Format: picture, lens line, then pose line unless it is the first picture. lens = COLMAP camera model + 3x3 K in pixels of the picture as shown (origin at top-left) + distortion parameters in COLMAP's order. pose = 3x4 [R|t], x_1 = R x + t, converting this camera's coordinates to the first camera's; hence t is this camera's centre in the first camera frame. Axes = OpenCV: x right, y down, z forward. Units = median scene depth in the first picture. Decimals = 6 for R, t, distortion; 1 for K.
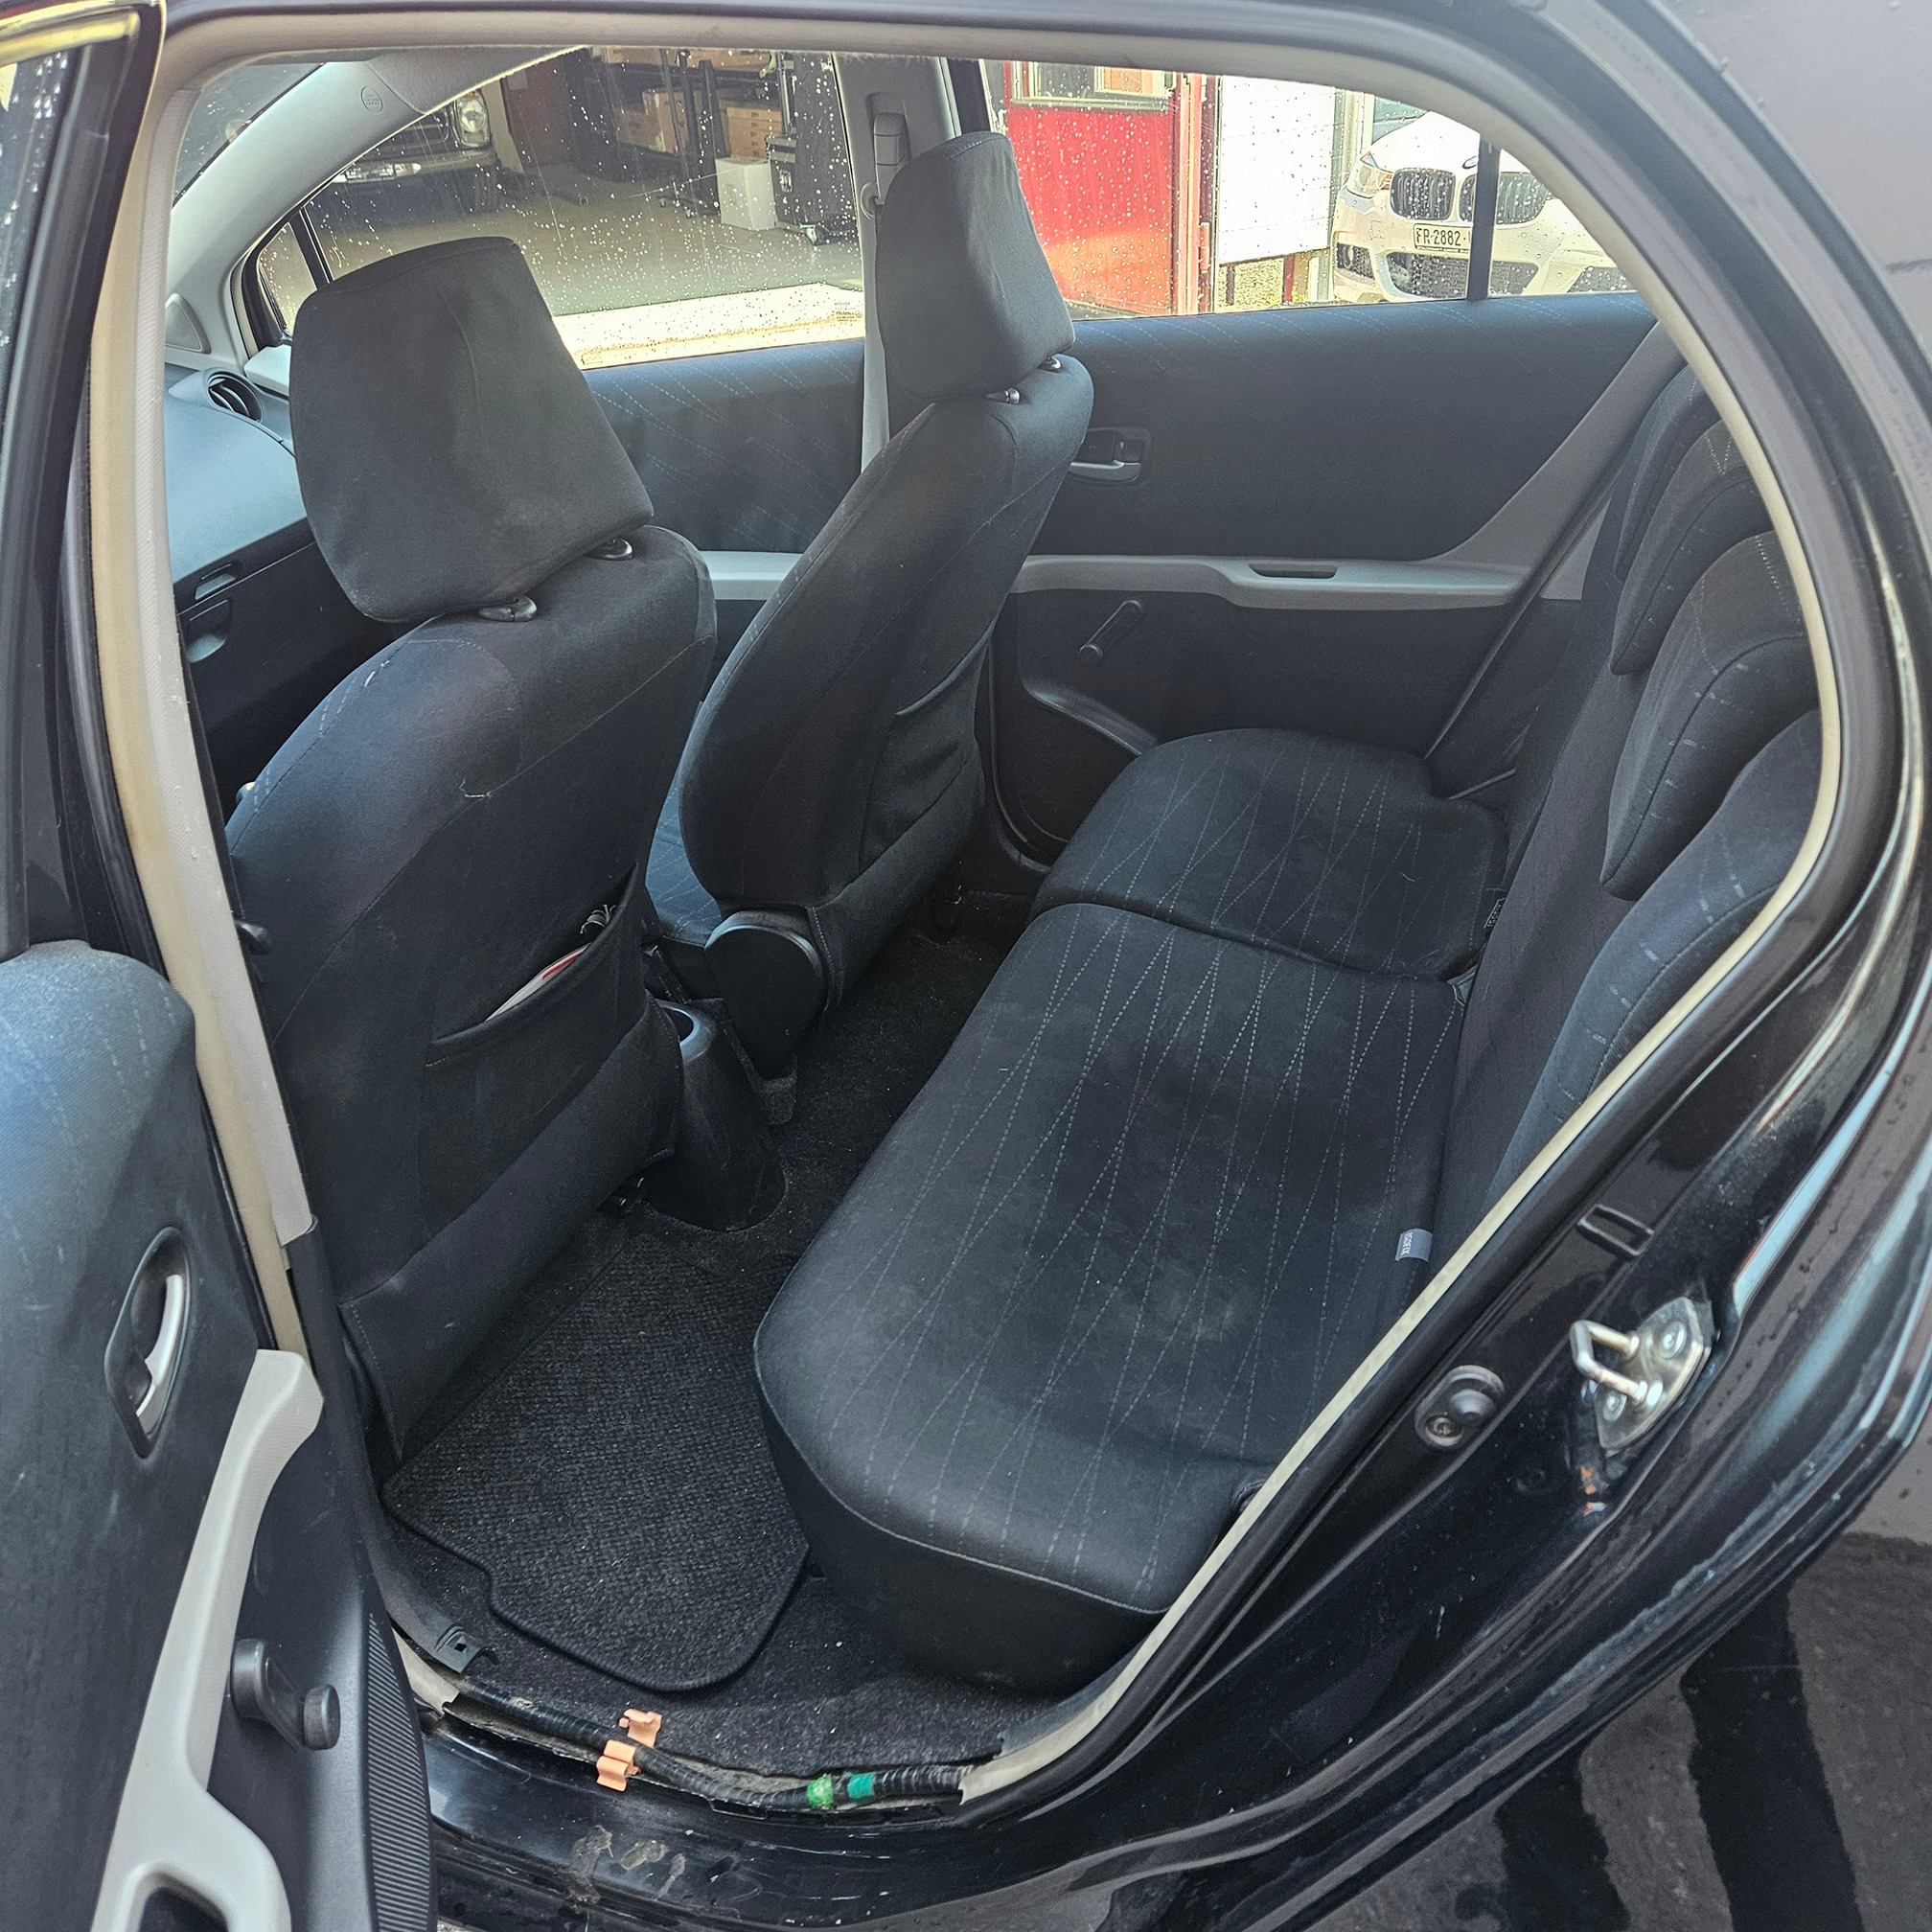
lens RADIAL K [[1742.4, 0, 1028.6], [0, 1742.4, 967.9], [0, 0, 1]] dist [0.084417, -0.094720]
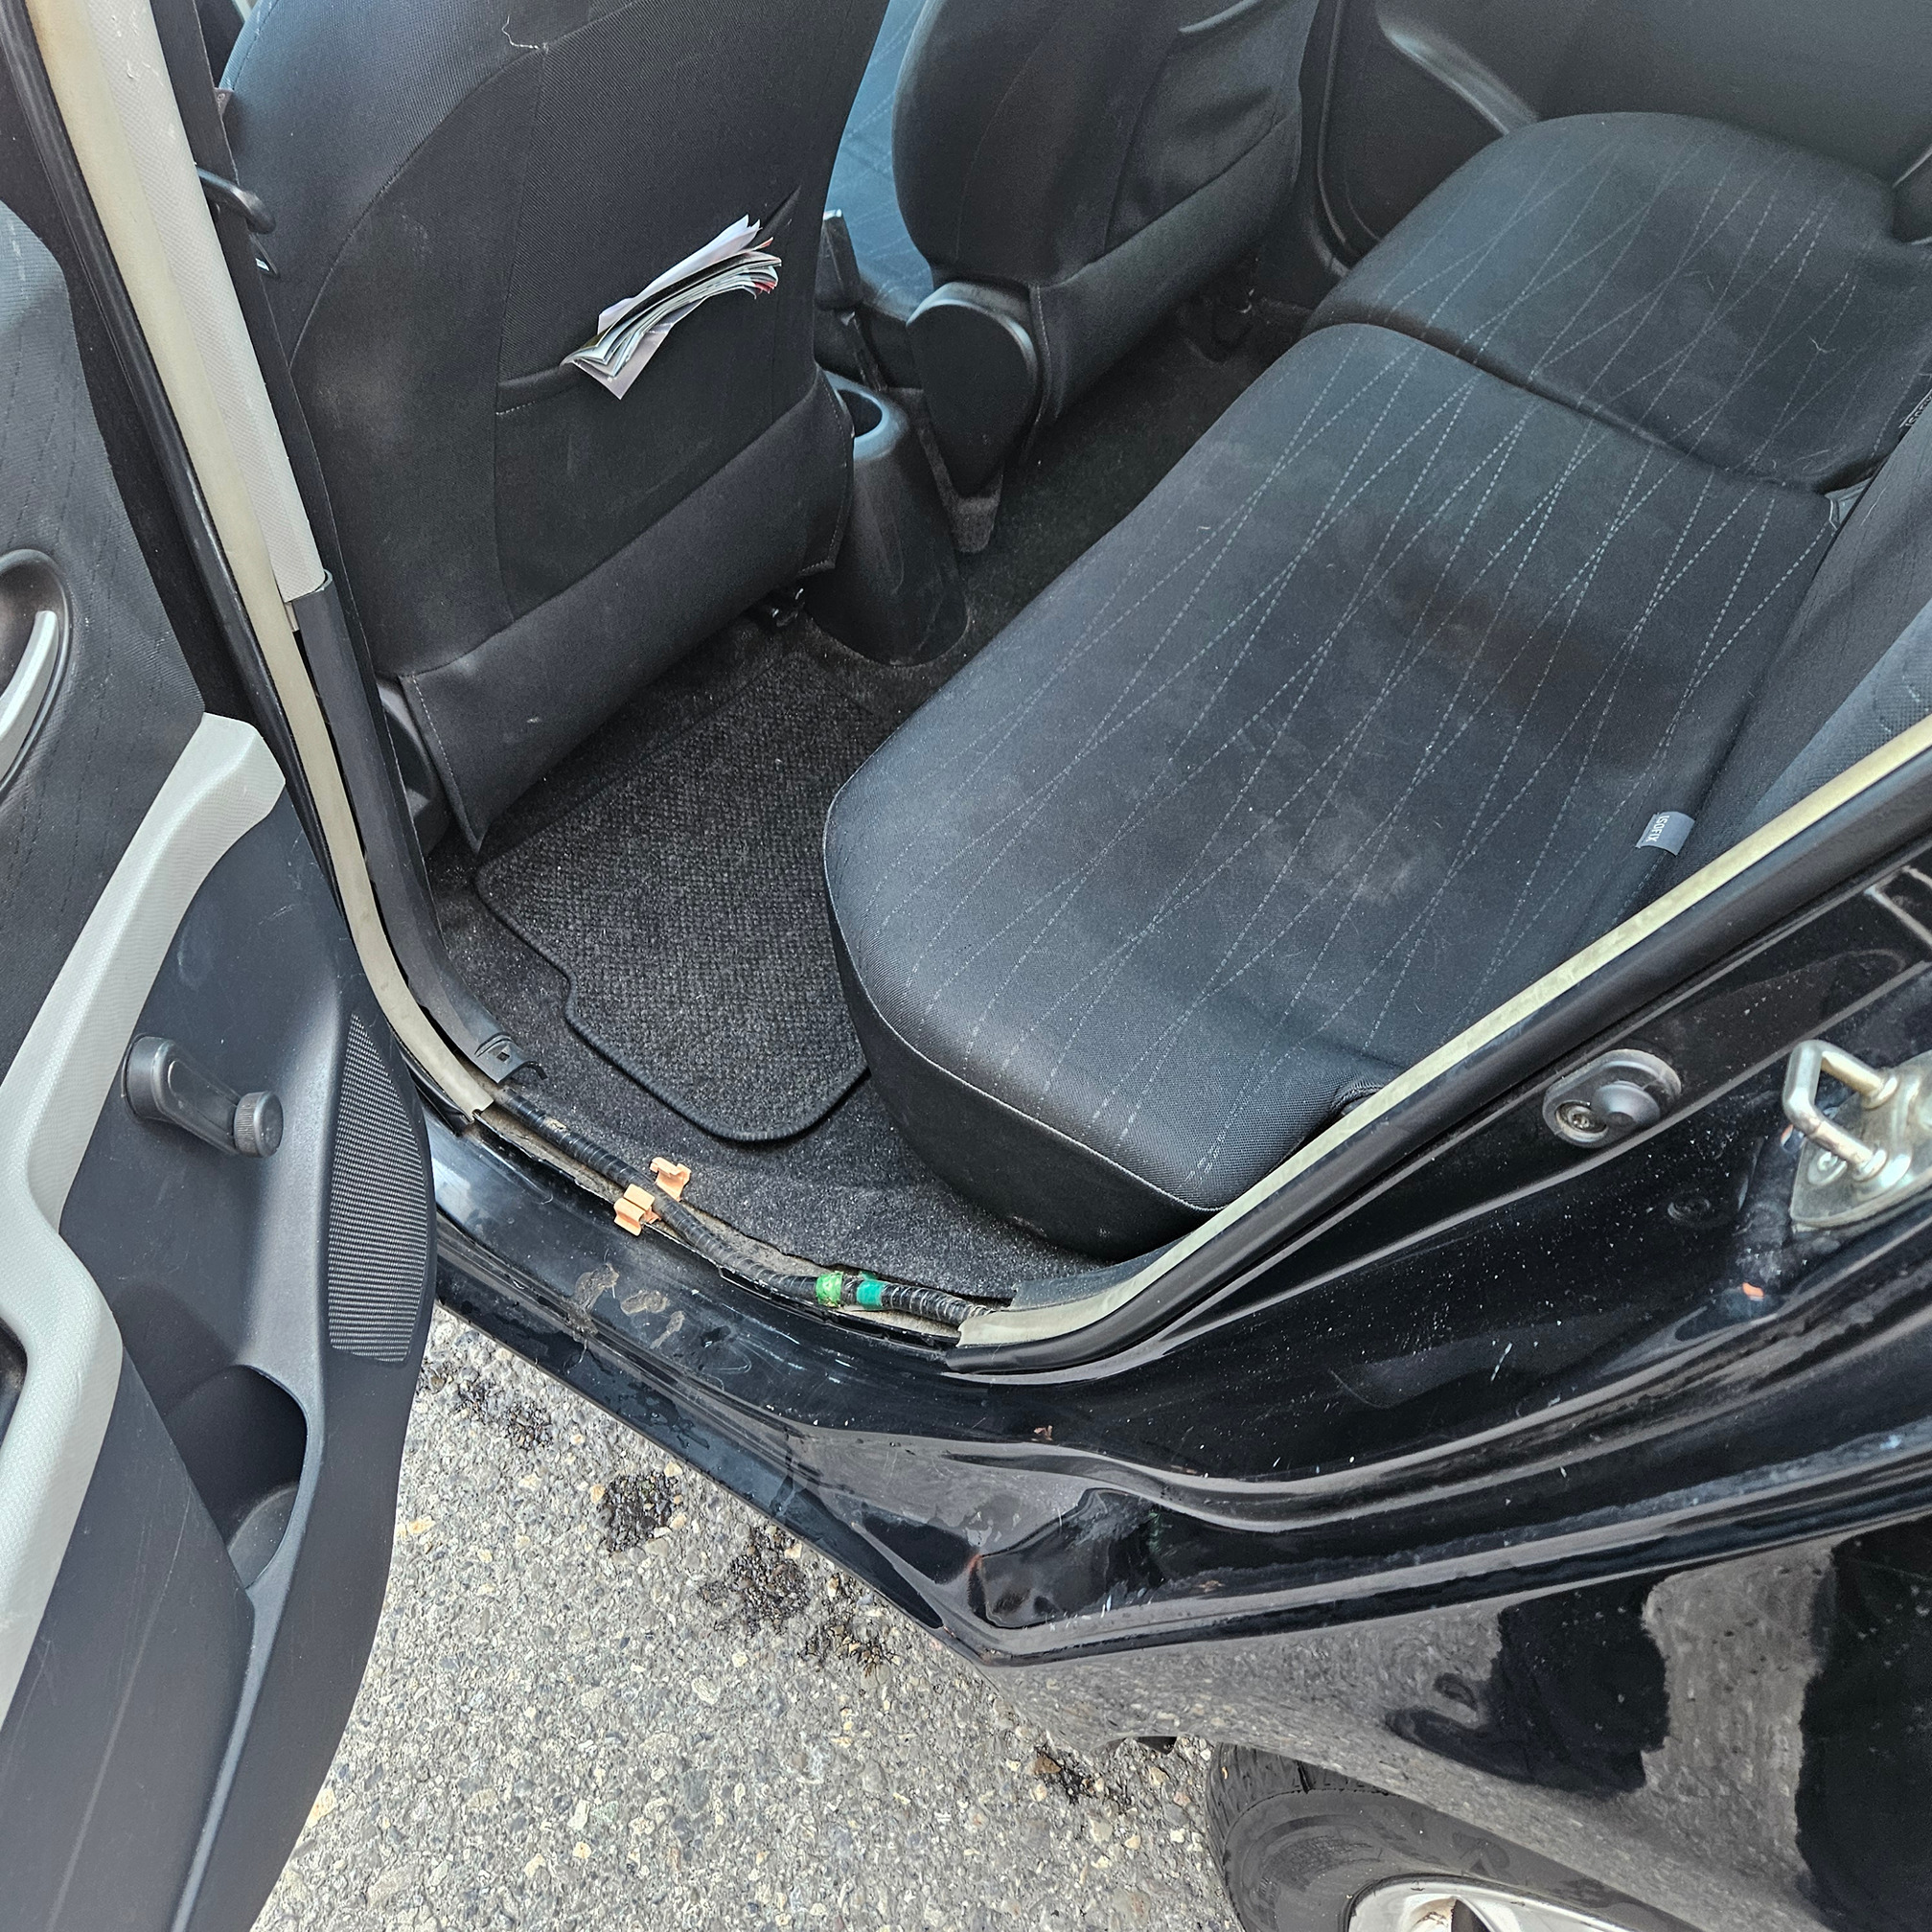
lens RADIAL K [[1749.6, 0, 959.6], [0, 1749.6, 971.4], [0, 0, 1]] dist [0.085692, -0.085913]
pose [[0.965366, 0.197300, -0.170709, 0.063772], [-0.133687, 0.935958, 0.325747, 0.000172], [0.224047, -0.291643, 0.929918, 0.177543]]
